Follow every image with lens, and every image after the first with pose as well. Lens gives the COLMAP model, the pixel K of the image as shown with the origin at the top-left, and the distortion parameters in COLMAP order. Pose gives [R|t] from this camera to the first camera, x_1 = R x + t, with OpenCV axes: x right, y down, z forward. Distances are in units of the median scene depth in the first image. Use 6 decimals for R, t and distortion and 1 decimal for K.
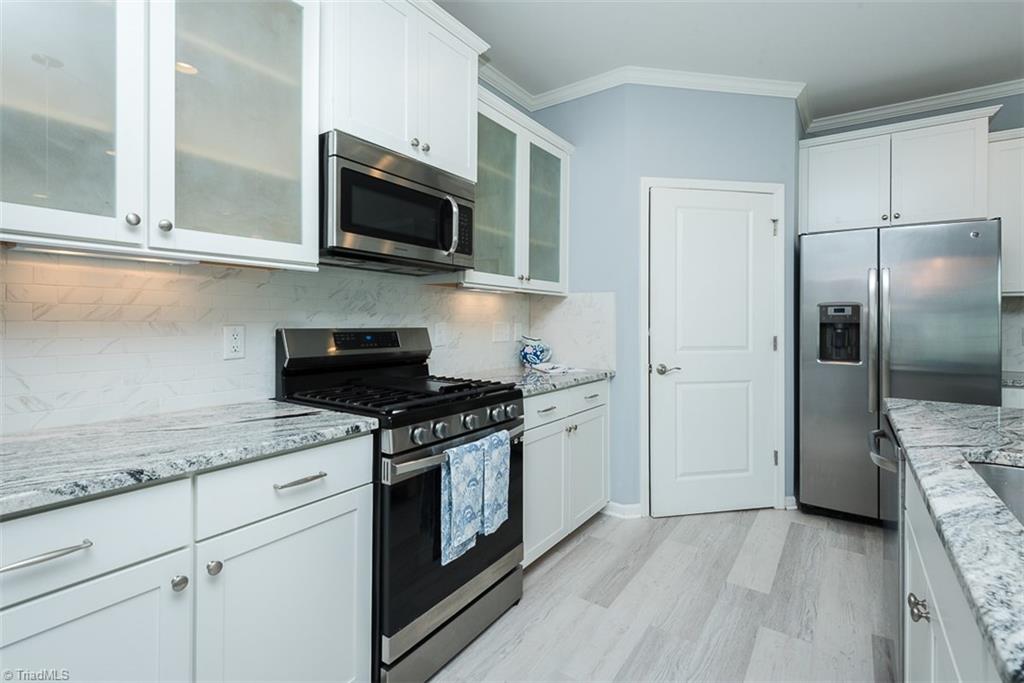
lens RADIAL K [[471.0, 0, 510.1], [0, 471.0, 323.0], [0, 0, 1]] dist [0.023921, -0.013970]
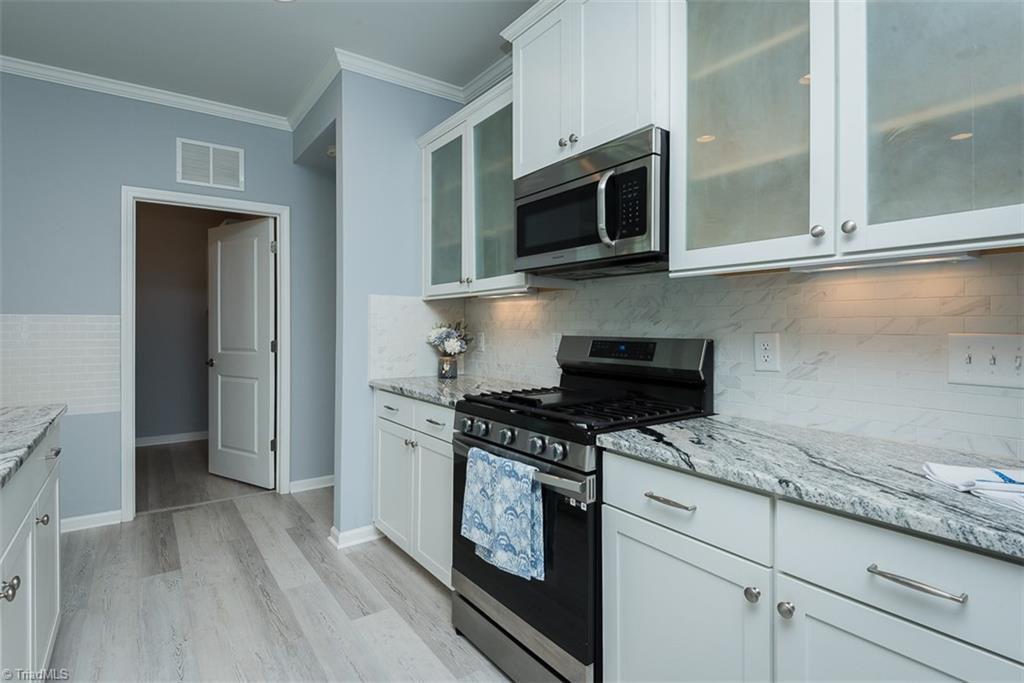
lens RADIAL K [[508.4, 0, 510.6], [0, 508.4, 327.2], [0, 0, 1]] dist [0.020194, -0.003718]
pose [[-0.323448, -0.005041, -0.946233, 0.685885], [-0.007527, 0.999968, -0.002754, -0.004299], [0.946216, 0.006232, -0.323475, 1.049675]]
